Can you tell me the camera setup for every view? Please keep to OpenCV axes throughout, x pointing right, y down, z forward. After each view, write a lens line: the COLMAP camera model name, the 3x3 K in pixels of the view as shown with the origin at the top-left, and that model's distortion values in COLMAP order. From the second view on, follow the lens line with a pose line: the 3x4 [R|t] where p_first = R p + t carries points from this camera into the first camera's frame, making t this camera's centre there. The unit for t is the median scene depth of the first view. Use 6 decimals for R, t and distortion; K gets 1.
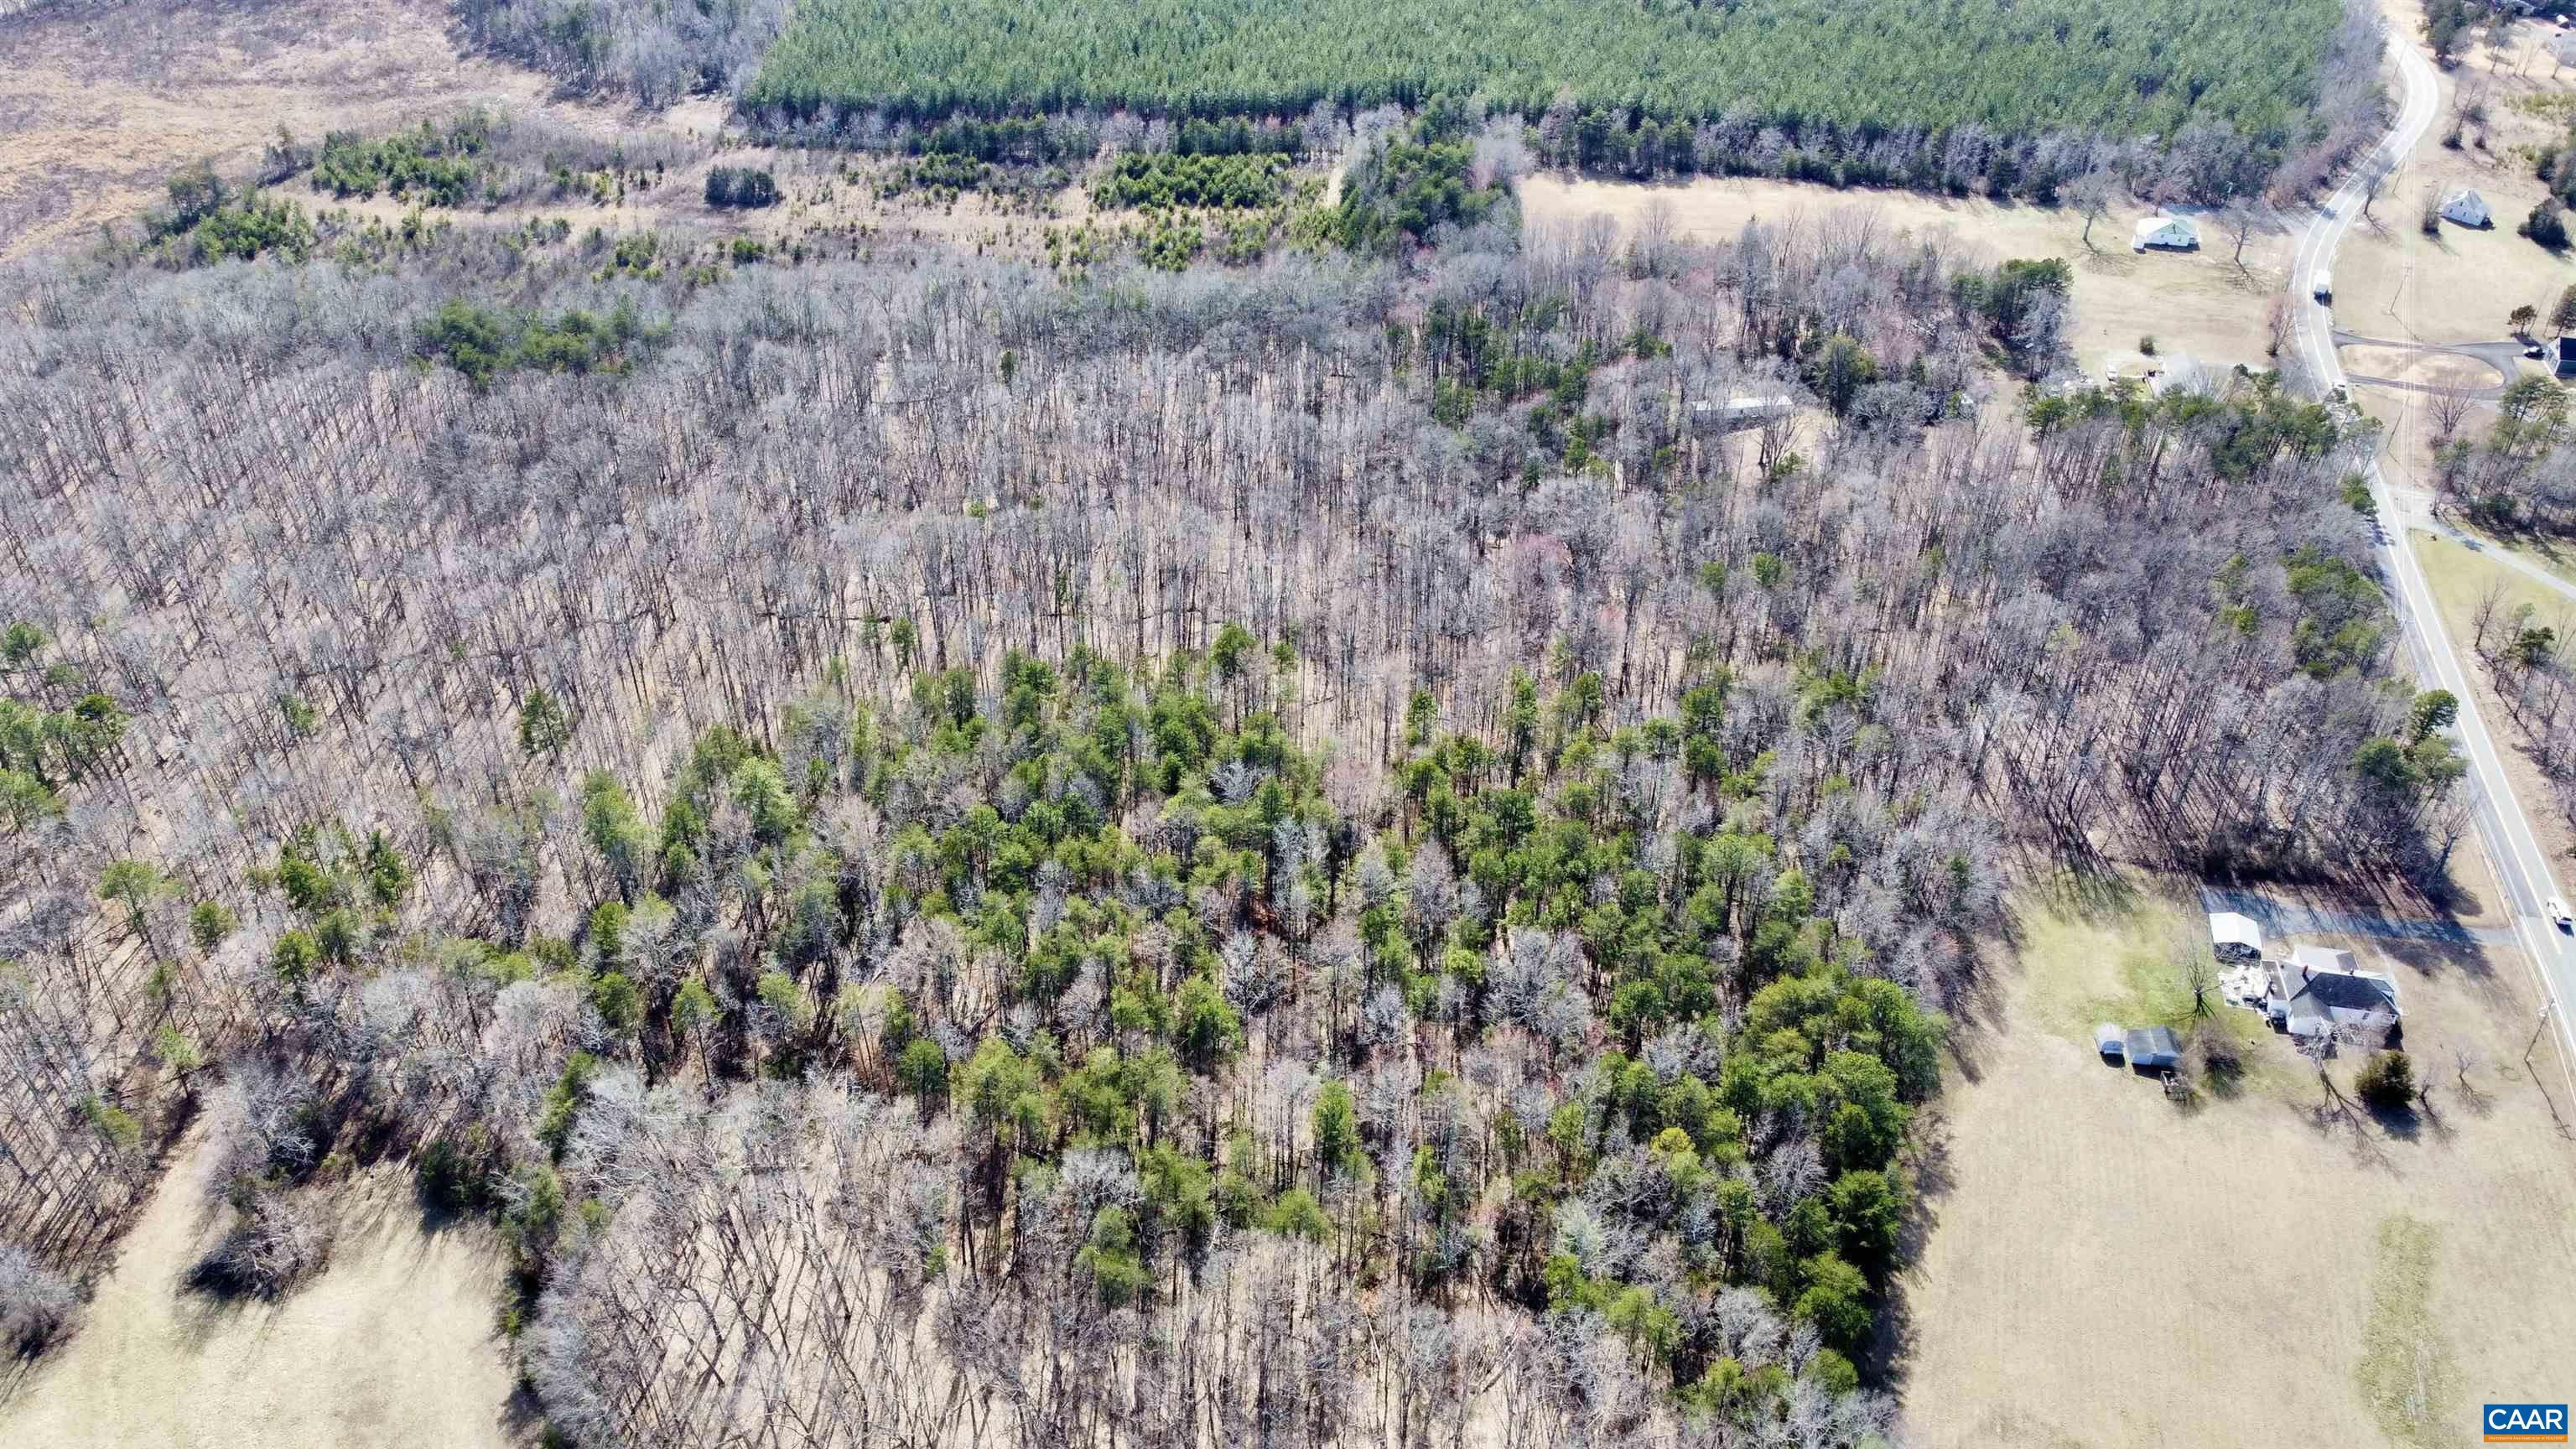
lens RADIAL K [[1944.1, 0, 1288.0], [0, 1944.1, 724.5], [0, 0, 1]] dist [0.005246, -0.005211]
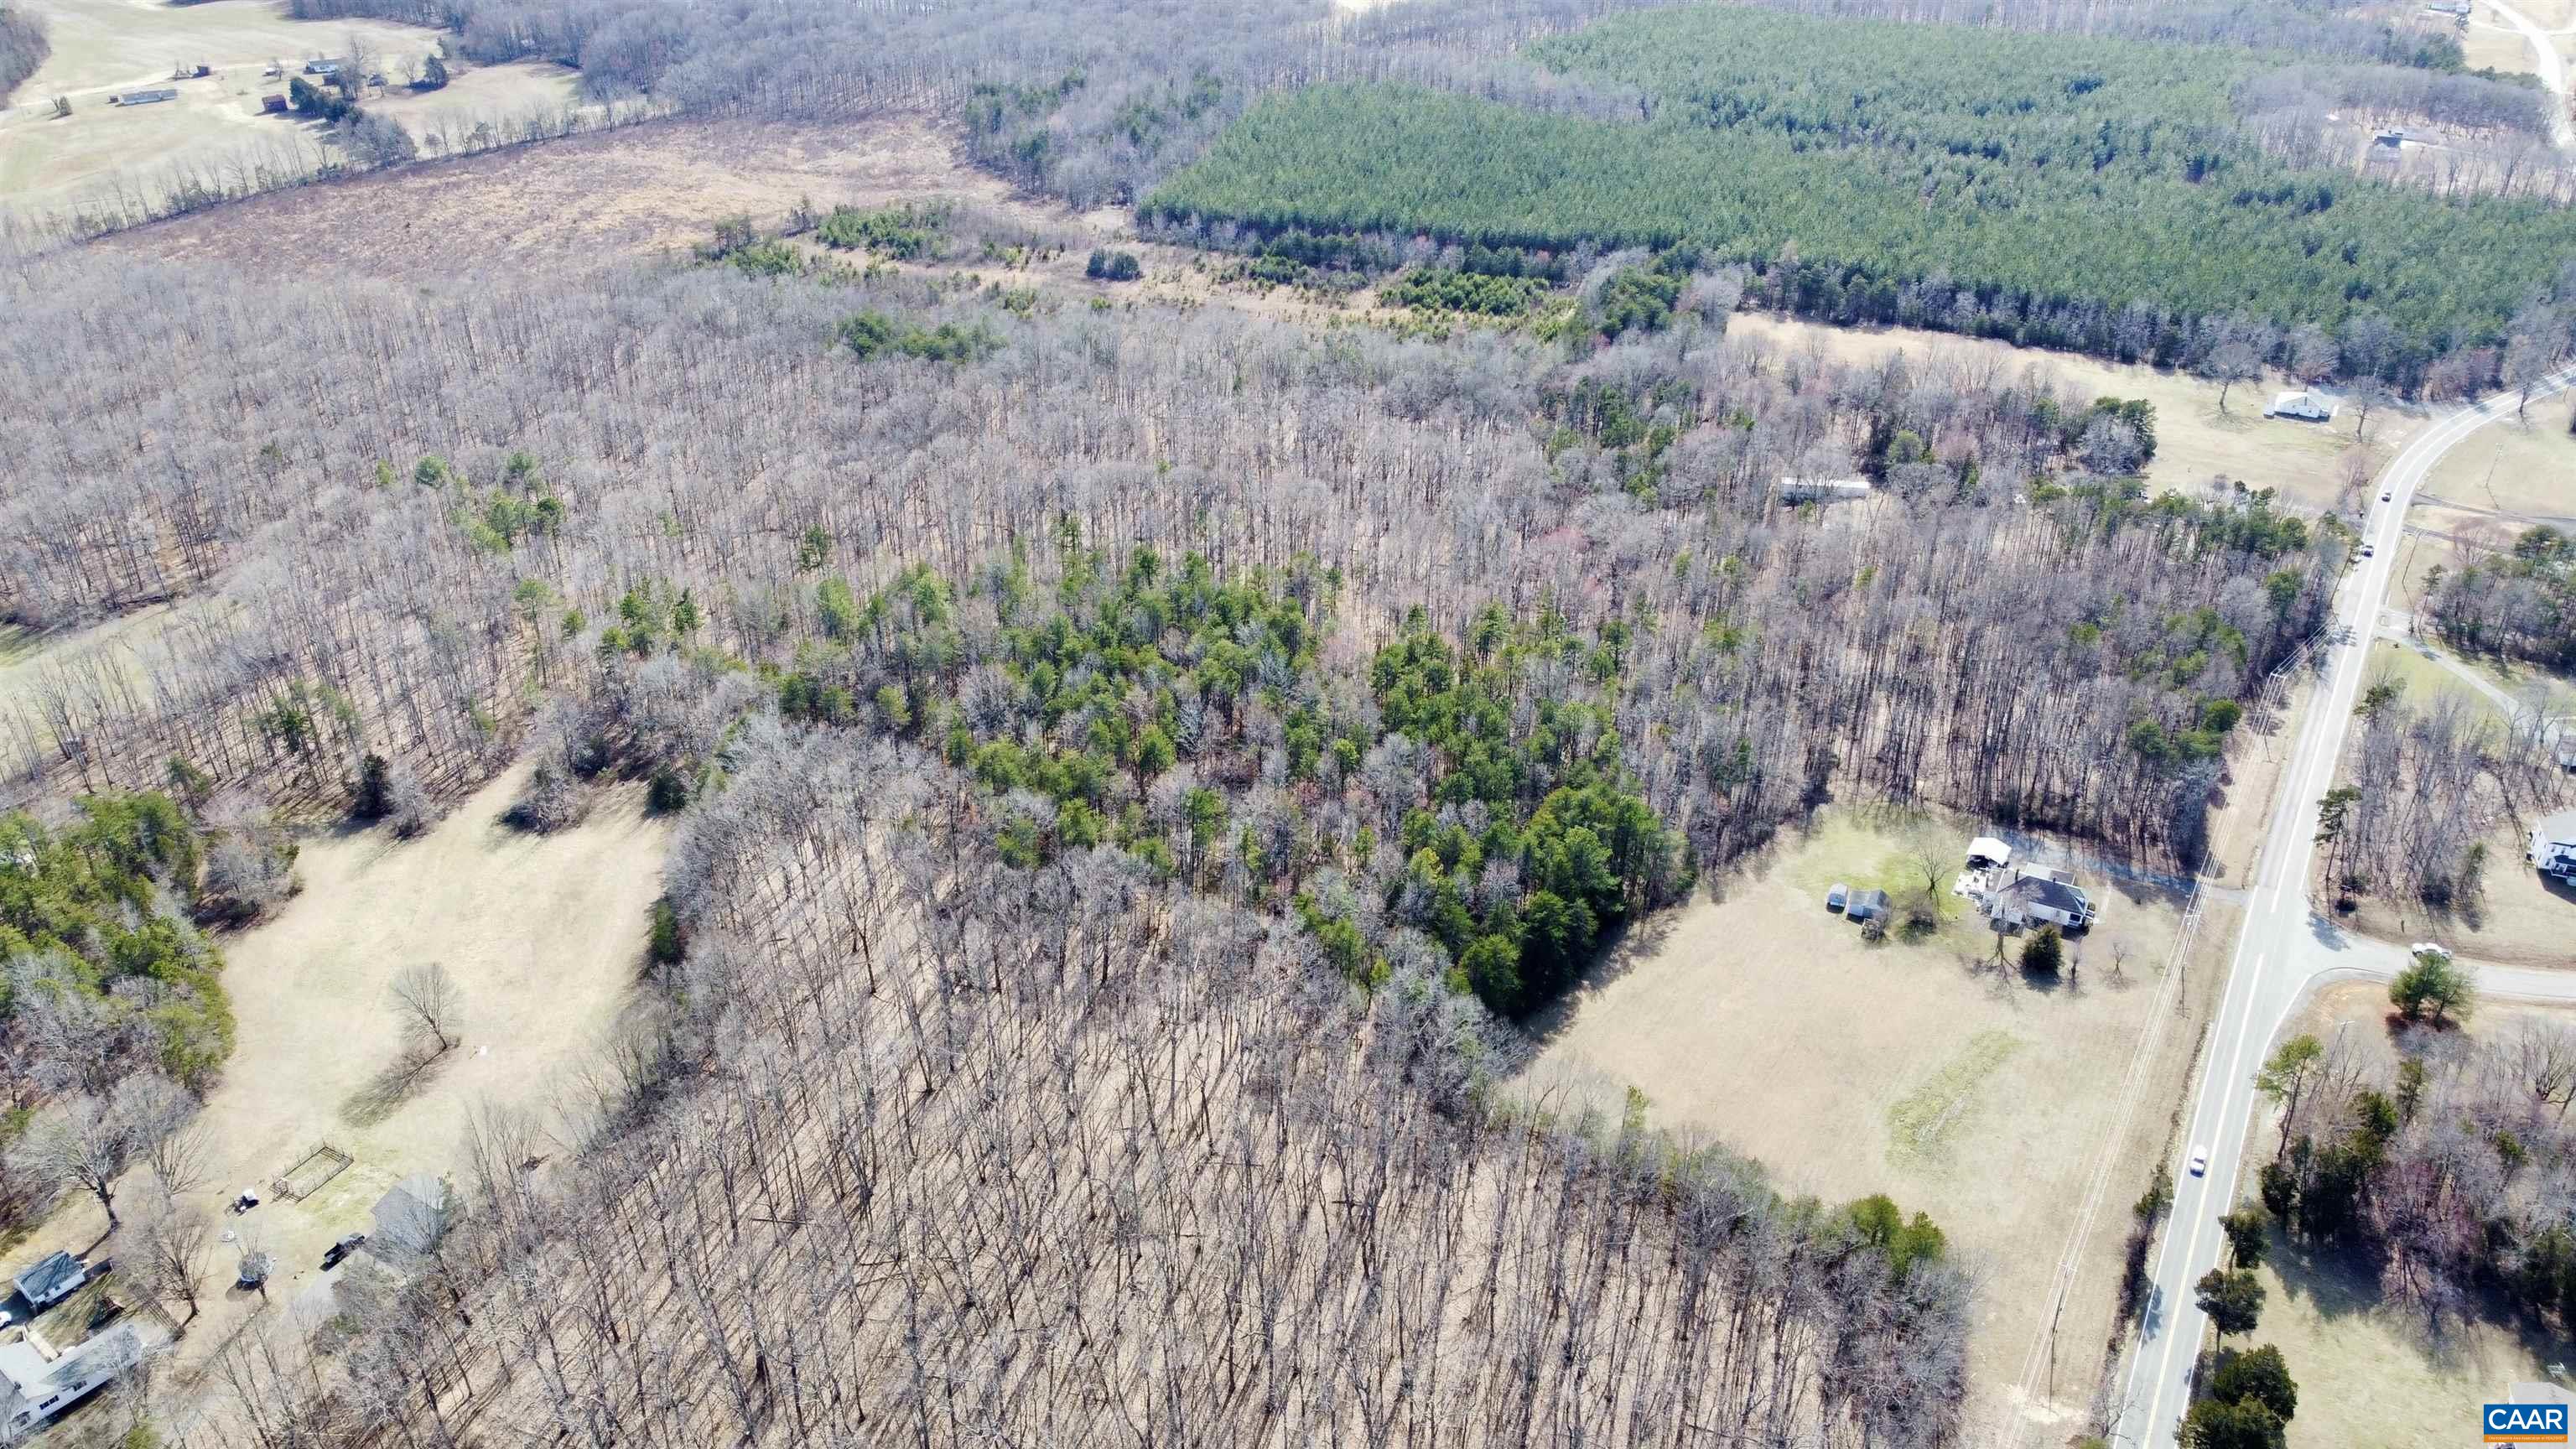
lens RADIAL K [[1944.1, 0, 1288.0], [0, 1944.1, 724.5], [0, 0, 1]] dist [0.005246, -0.005211]
pose [[0.956989, 0.142703, -0.252604, 0.194212], [-0.170262, 0.981214, -0.090722, 0.116043], [0.234912, 0.129829, 0.963307, -0.164836]]
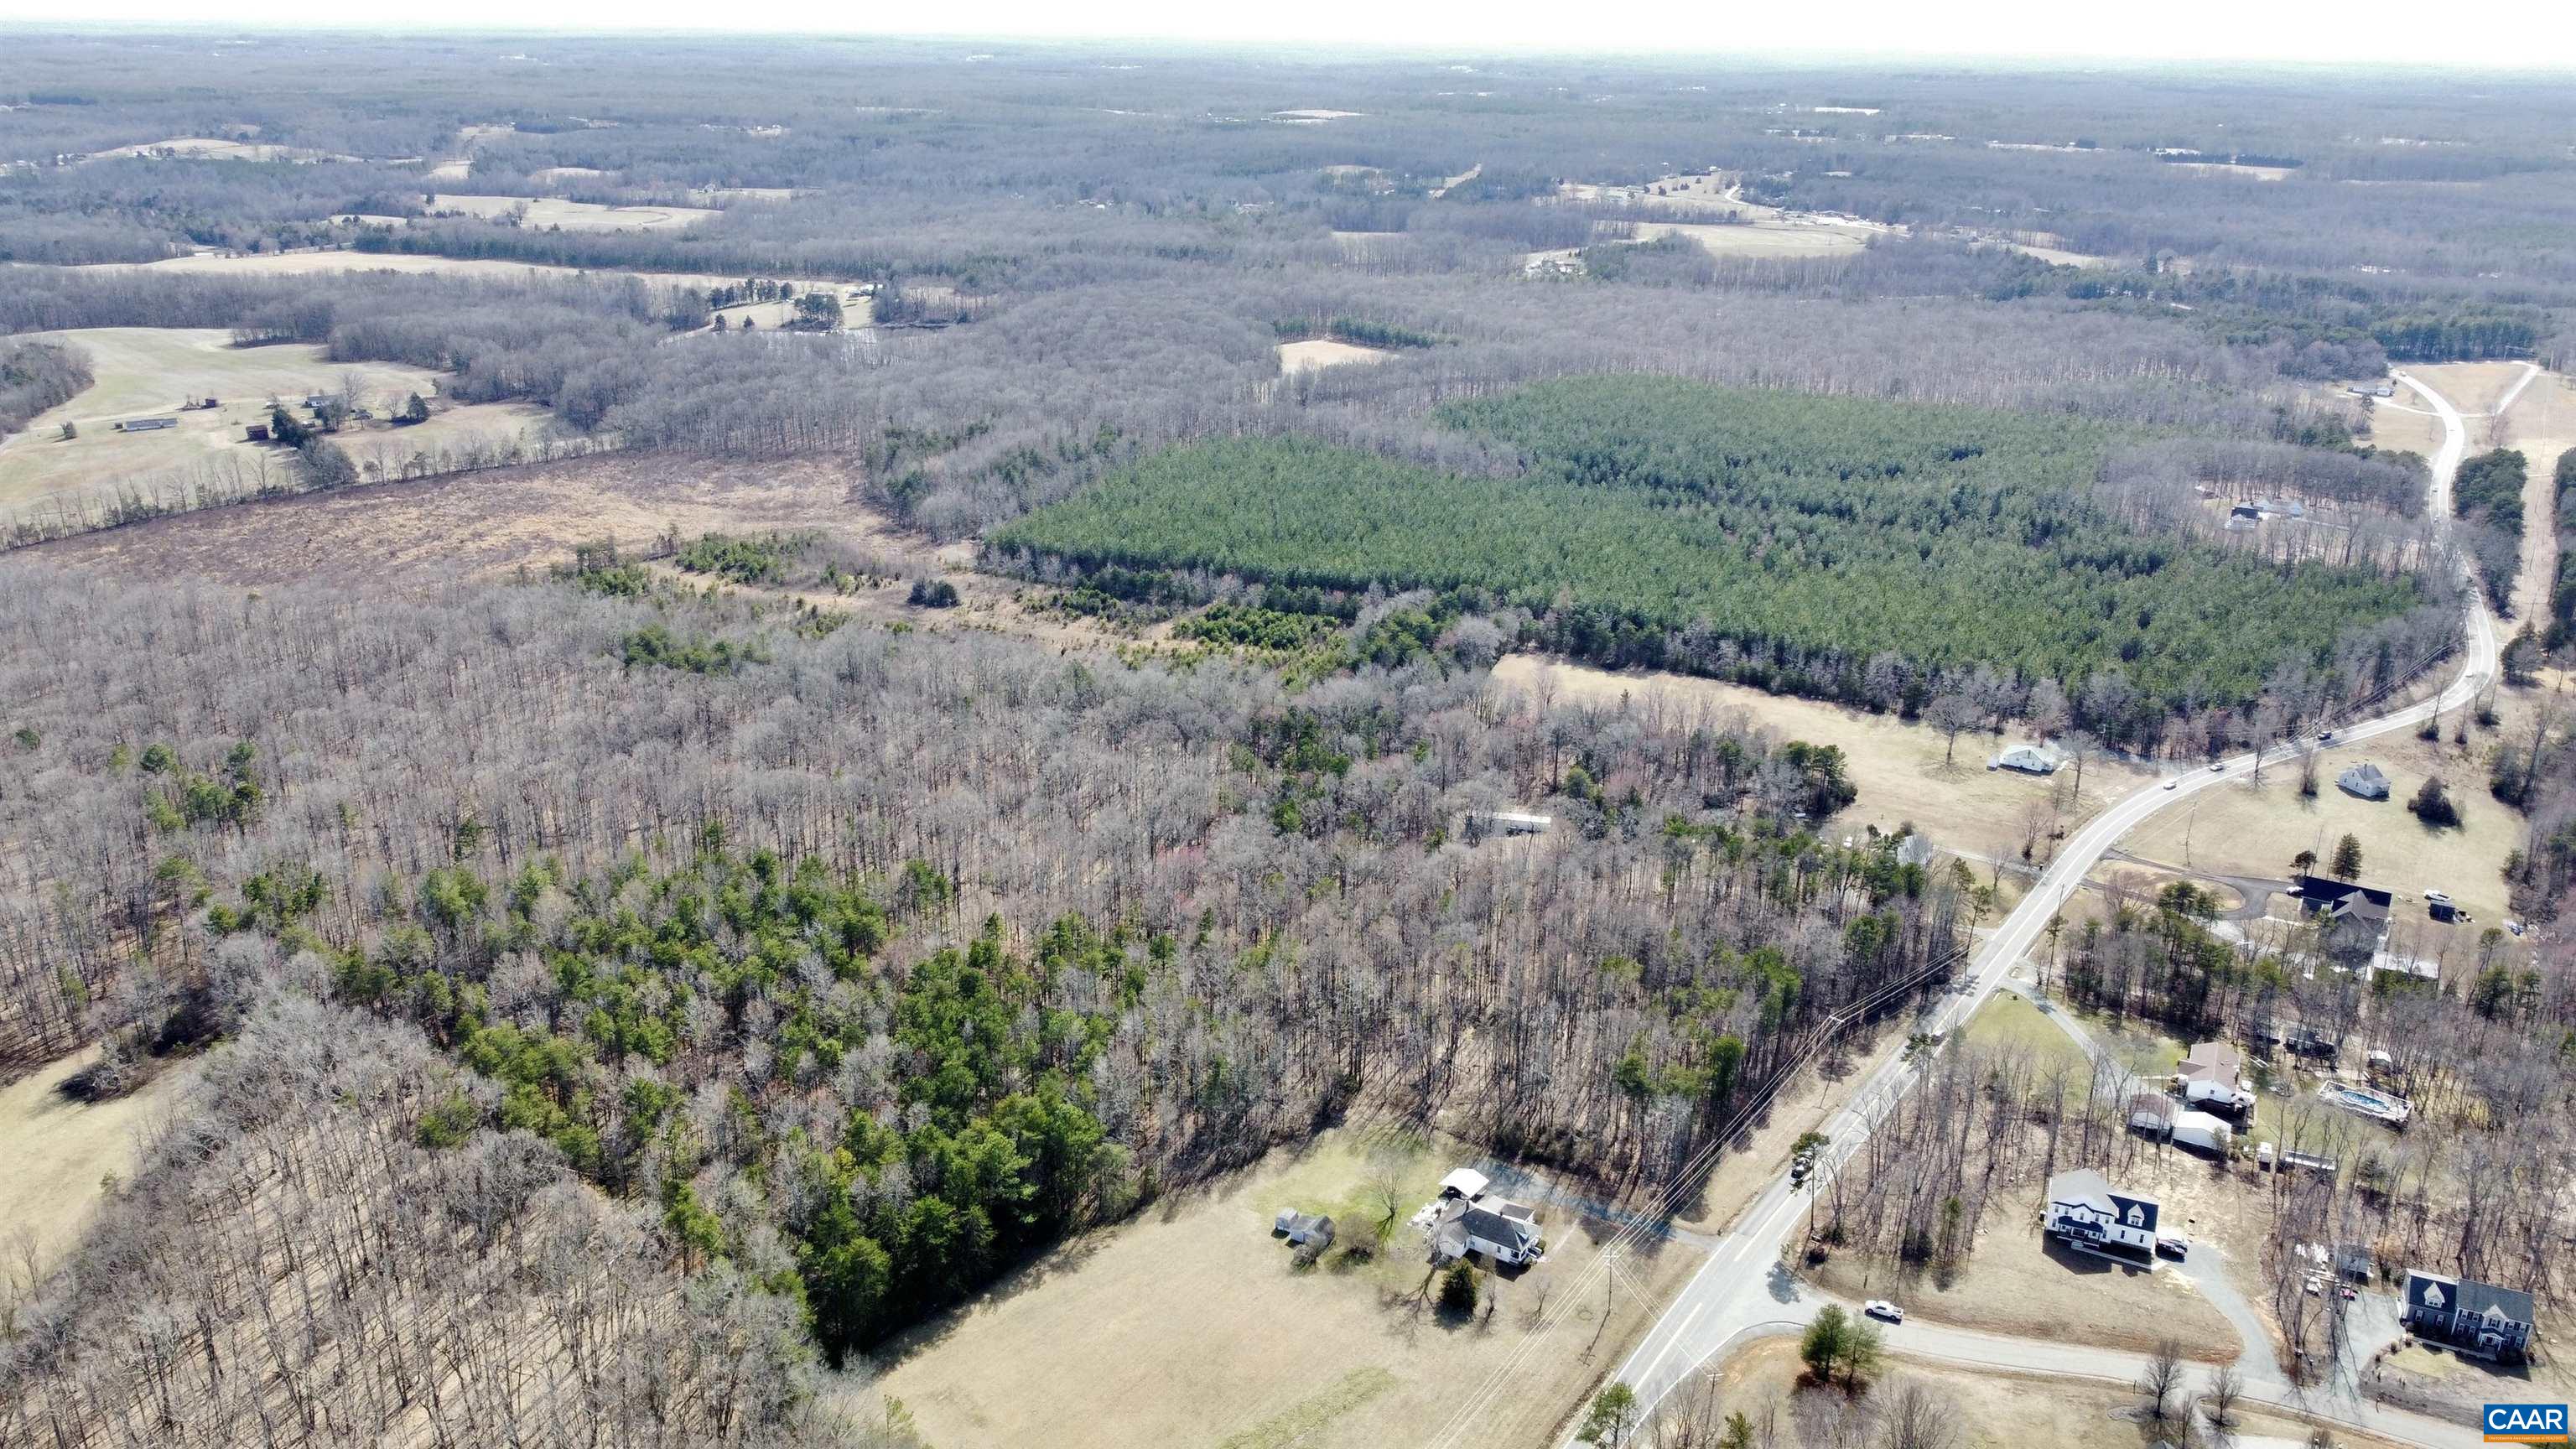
lens RADIAL K [[1944.1, 0, 1288.0], [0, 1944.1, 724.5], [0, 0, 1]] dist [0.005246, -0.005211]
pose [[0.932806, 0.126093, -0.337599, 0.406070], [-0.217627, 0.943785, -0.248814, 0.087216], [0.287247, 0.305566, 0.907810, -0.112859]]
